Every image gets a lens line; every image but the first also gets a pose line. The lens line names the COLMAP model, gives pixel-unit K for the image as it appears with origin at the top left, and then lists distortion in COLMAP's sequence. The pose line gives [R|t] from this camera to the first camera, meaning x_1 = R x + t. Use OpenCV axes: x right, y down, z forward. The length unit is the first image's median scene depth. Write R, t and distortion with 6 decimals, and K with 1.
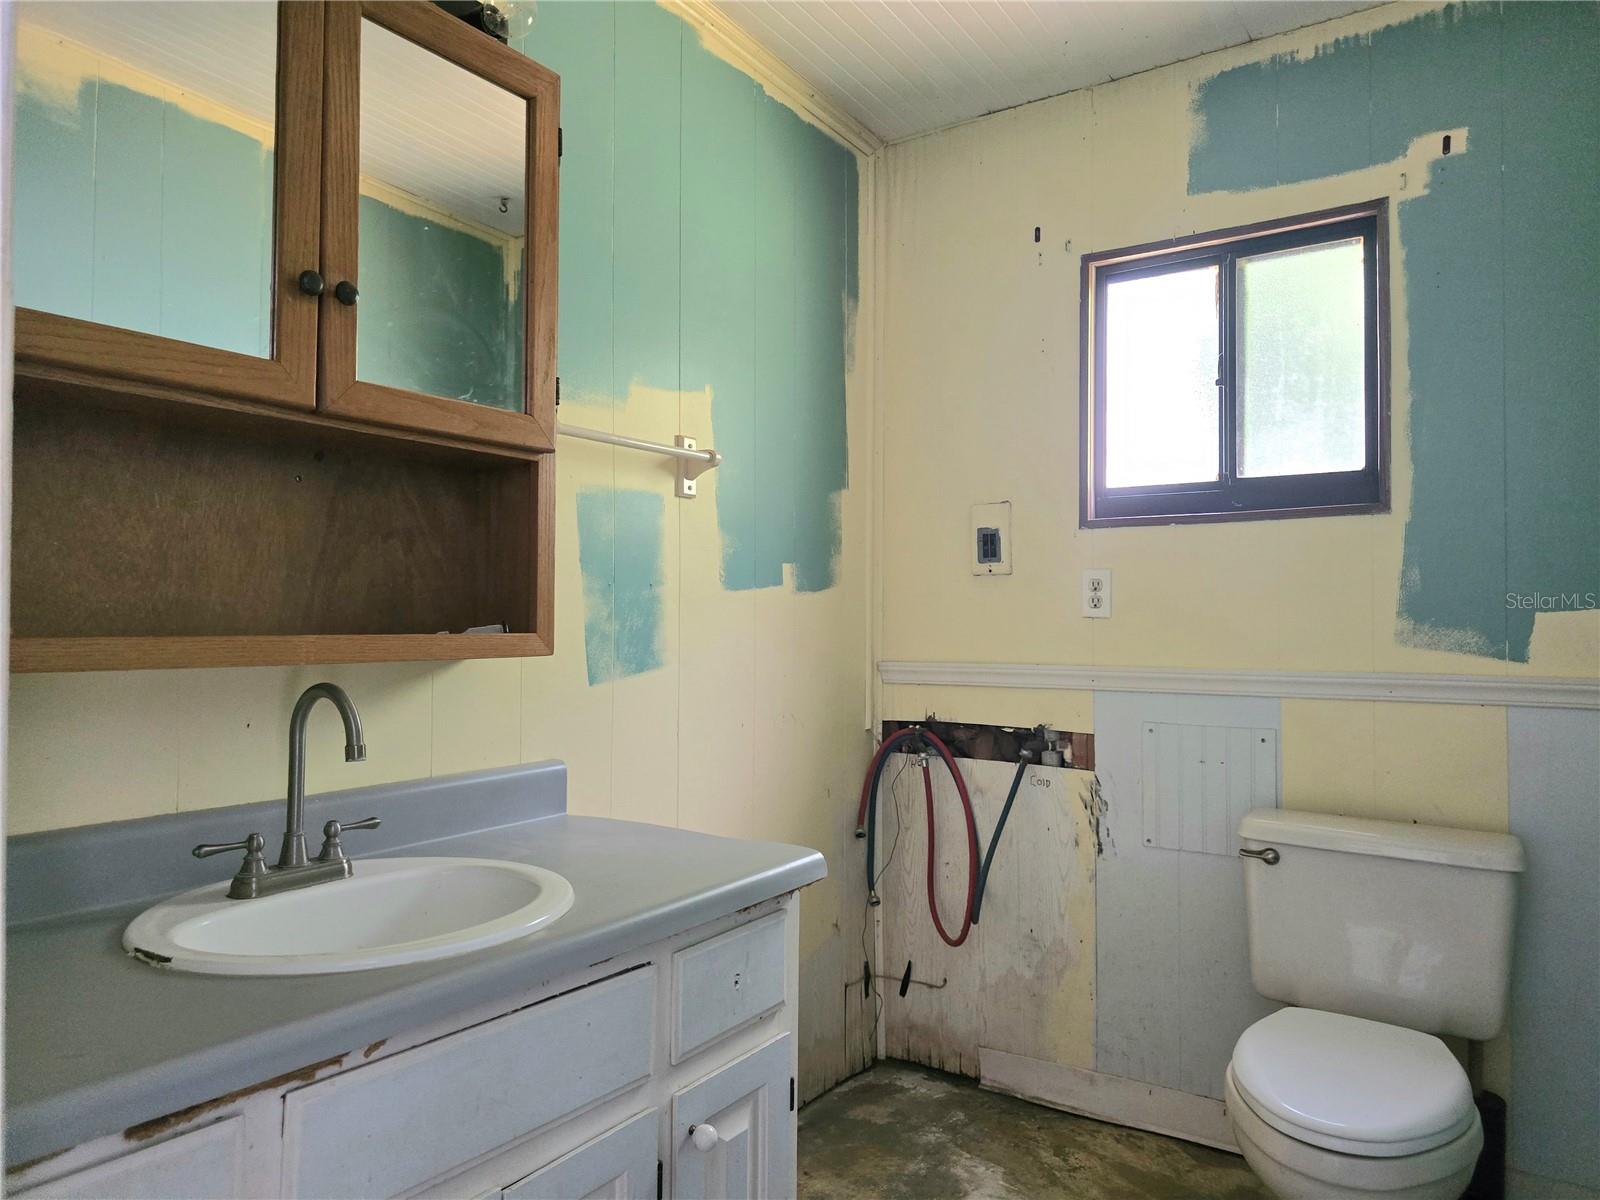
lens RADIAL K [[1064.6, 0, 800.0], [0, 1064.6, 600.0], [0, 0, 1]] dist [0.004519, 0.001882]
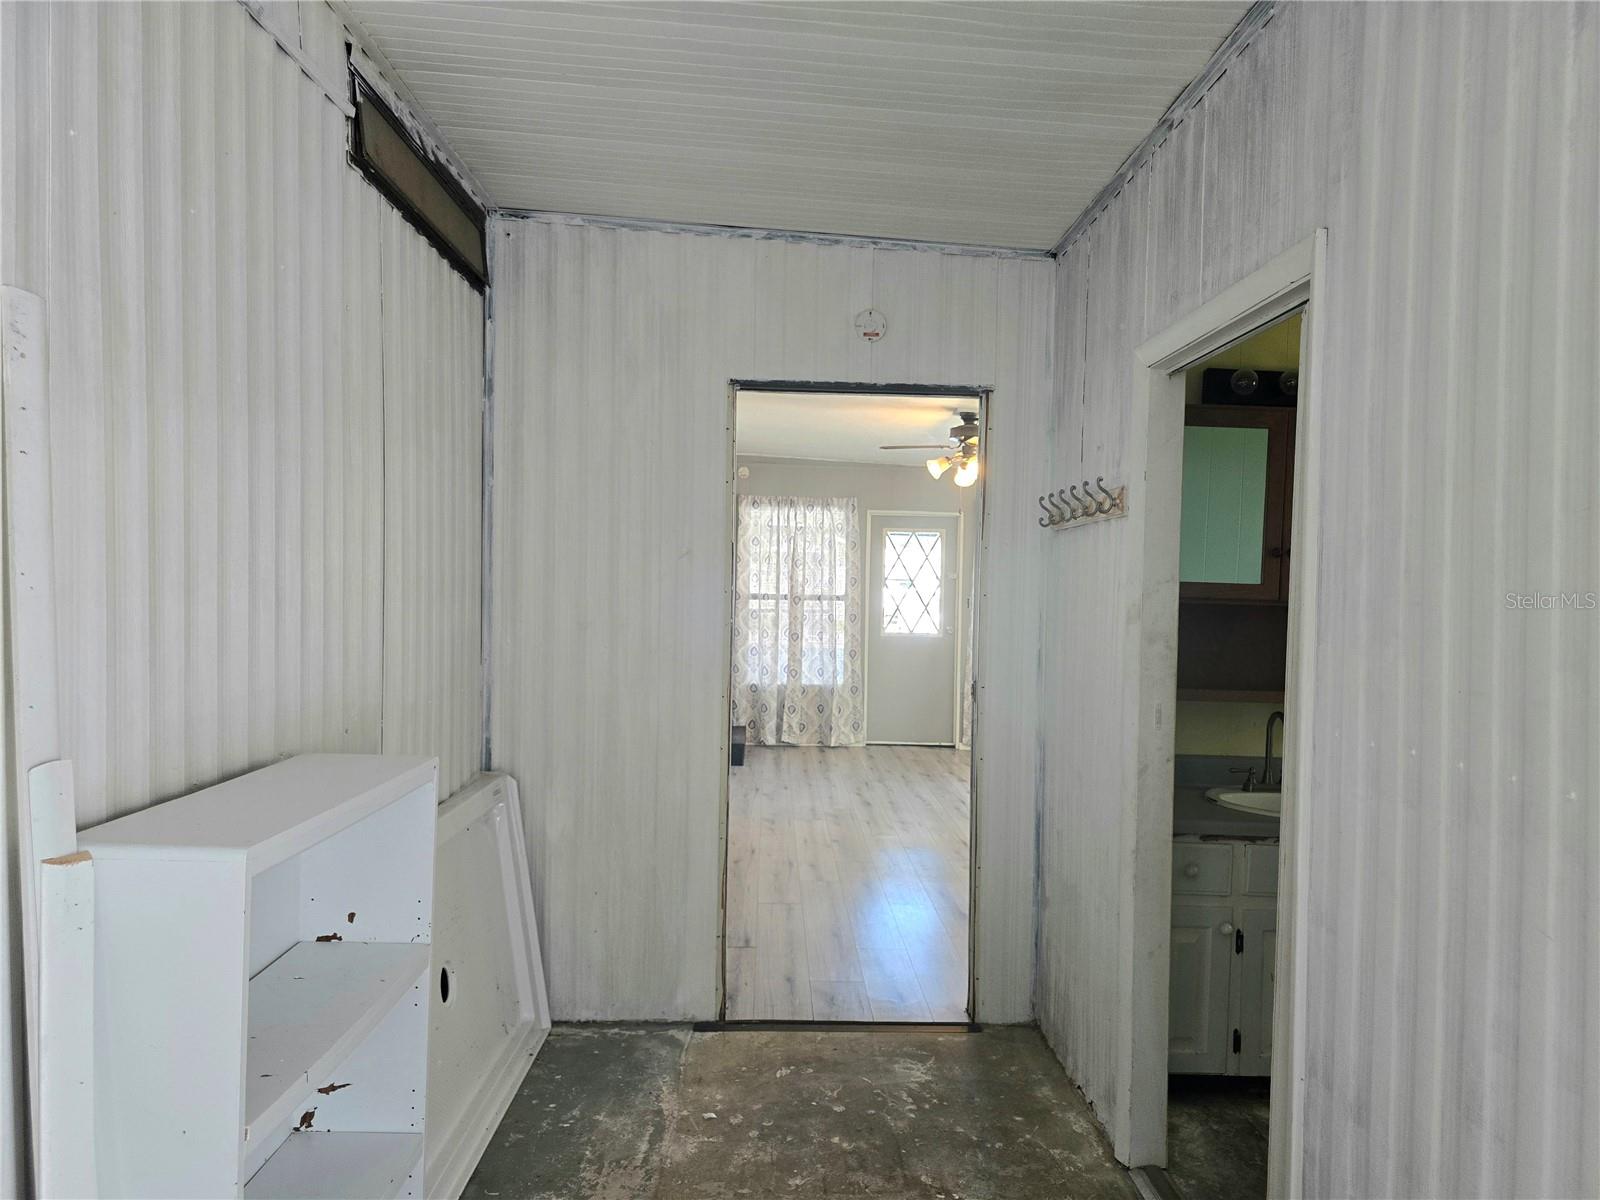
lens RADIAL K [[1064.6, 0, 800.0], [0, 1064.6, 600.0], [0, 0, 1]] dist [0.004519, 0.001882]
pose [[0.569911, 0.028728, -0.821204, 1.064803], [-0.022142, 0.999563, 0.019601, -0.232966], [0.821408, 0.007012, 0.570298, -1.505288]]
